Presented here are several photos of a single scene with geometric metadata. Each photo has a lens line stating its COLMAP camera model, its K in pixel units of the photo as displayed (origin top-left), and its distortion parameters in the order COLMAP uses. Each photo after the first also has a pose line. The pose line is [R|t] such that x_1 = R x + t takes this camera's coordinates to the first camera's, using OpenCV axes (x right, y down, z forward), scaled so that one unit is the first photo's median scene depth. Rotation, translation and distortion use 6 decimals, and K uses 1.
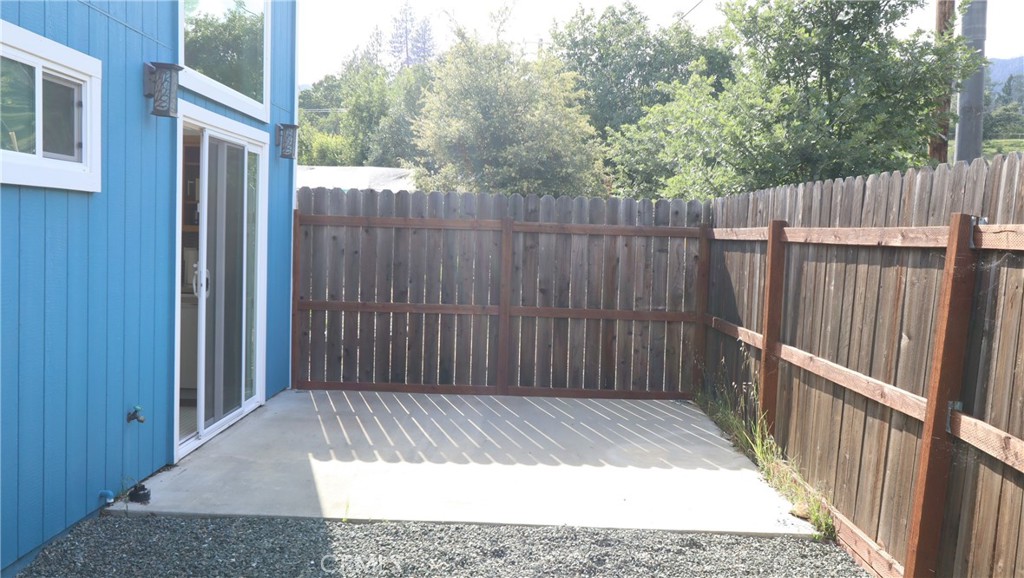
lens RADIAL K [[941.6, 0, 512.2], [0, 941.6, 288.6], [0, 0, 1]] dist [0.017023, 0.000000]
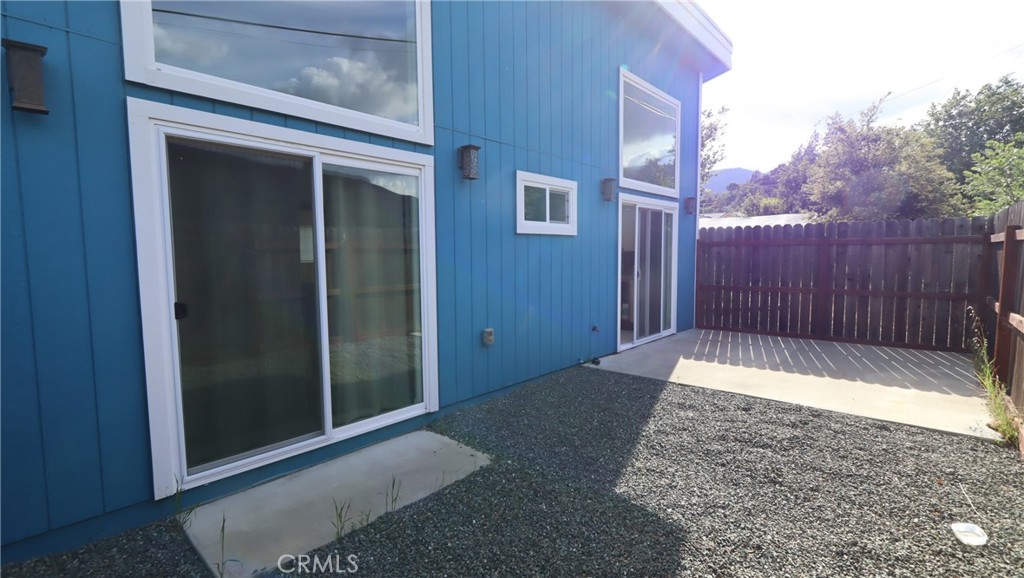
lens RADIAL K [[470.8, 0, 511.1], [0, 470.8, 289.9], [0, 0, 1]] dist [0.001345, -0.000156]
pose [[0.754514, 0.011782, -0.656179, 0.129082], [-0.004643, 0.999910, 0.012615, 0.013513], [0.656268, -0.006471, 0.754500, -0.020490]]
